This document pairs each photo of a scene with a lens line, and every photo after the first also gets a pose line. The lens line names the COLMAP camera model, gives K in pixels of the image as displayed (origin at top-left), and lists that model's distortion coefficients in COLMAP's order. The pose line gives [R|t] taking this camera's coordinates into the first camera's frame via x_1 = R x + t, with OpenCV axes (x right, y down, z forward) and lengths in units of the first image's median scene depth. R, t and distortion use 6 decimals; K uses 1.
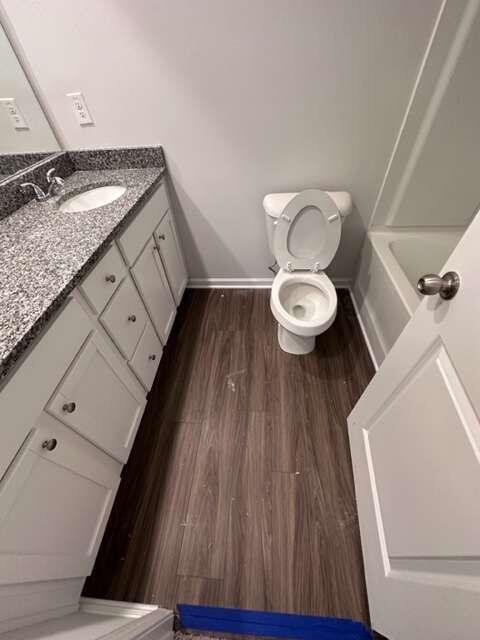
lens RADIAL K [[254.3, 0, 242.9], [0, 254.3, 321.1], [0, 0, 1]] dist [-0.003160, -0.000105]
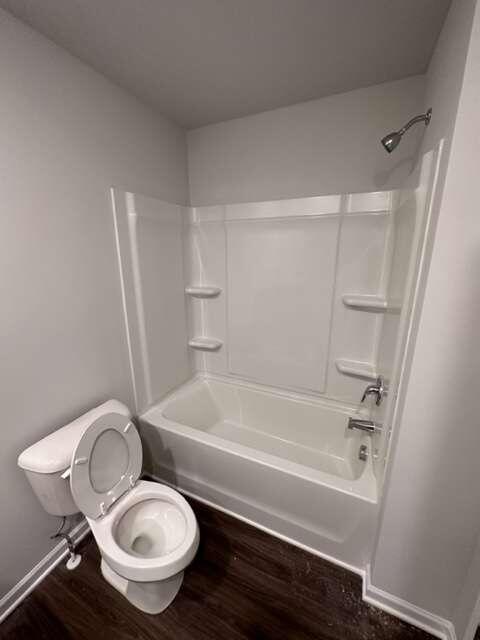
lens RADIAL K [[255.9, 0, 236.2], [0, 255.9, 321.0], [0, 0, 1]] dist [-0.002497, -0.000005]
pose [[0.365628, -0.196956, 0.909684, -0.293697], [0.672761, 0.731324, -0.112062, -0.303277], [-0.643202, 0.652973, 0.399897, 0.067741]]
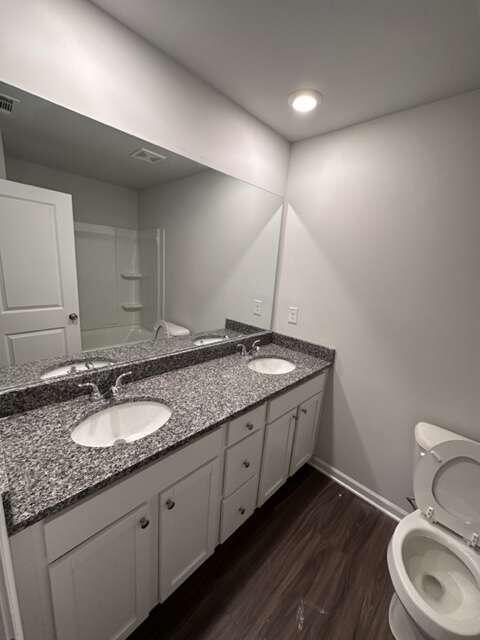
lens RADIAL K [[255.9, 0, 236.2], [0, 255.9, 321.0], [0, 0, 1]] dist [-0.002497, -0.000005]
pose [[0.747482, 0.240258, -0.619311, 0.082609], [-0.549832, 0.746940, -0.373853, -0.030467], [0.372767, 0.619965, 0.690426, -0.200027]]
